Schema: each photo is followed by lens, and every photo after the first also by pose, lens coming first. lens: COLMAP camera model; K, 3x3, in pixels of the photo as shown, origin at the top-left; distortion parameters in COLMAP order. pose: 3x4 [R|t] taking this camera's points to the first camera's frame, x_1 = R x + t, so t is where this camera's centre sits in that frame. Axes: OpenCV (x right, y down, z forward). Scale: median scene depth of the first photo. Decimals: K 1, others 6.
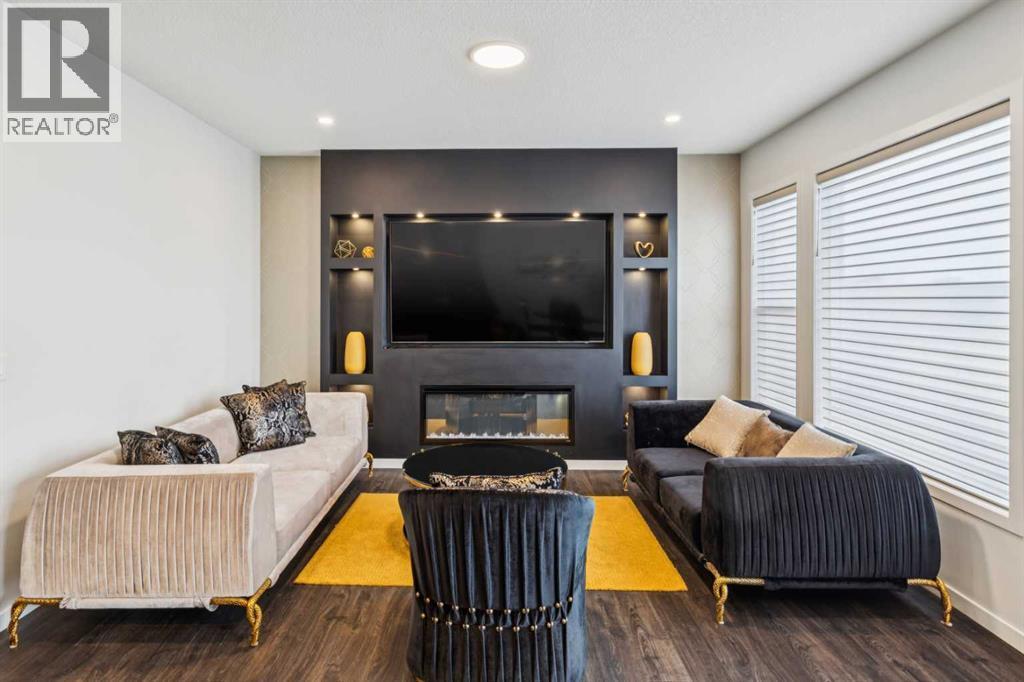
lens RADIAL K [[529.2, 0, 513.1], [0, 529.2, 298.6], [0, 0, 1]] dist [0.000259, -0.000386]
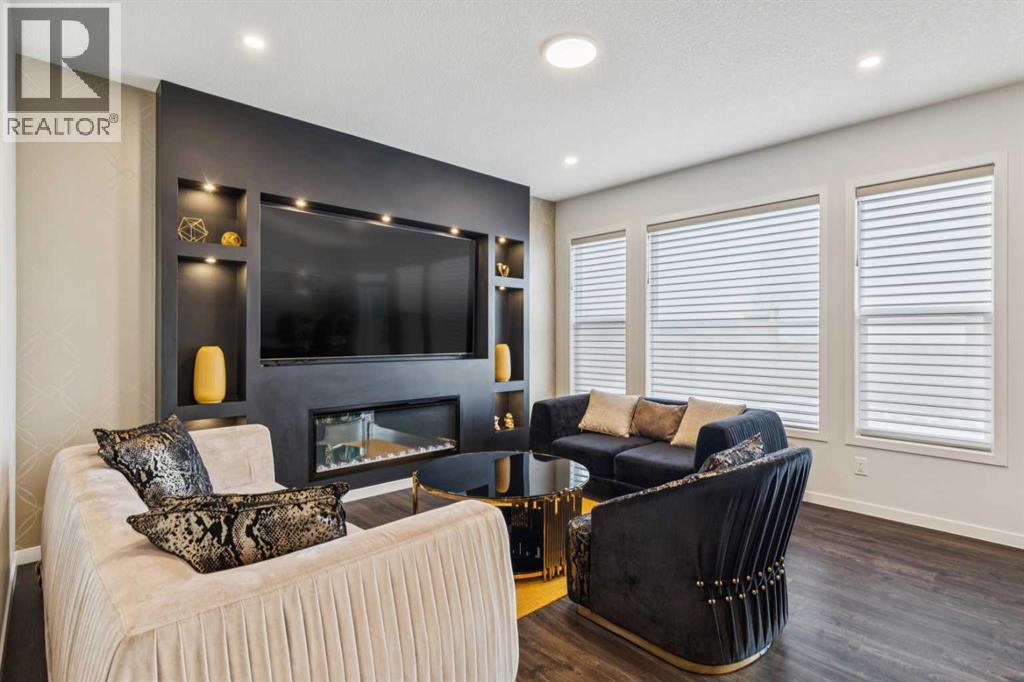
lens RADIAL K [[468.1, 0, 513.6], [0, 468.1, 331.0], [0, 0, 1]] dist [-0.002257, -0.000135]
pose [[0.753356, 0.007533, 0.657569, -0.415466], [-0.005000, 0.999971, -0.005727, 0.044673], [-0.657594, 0.001027, 0.753372, 0.243729]]
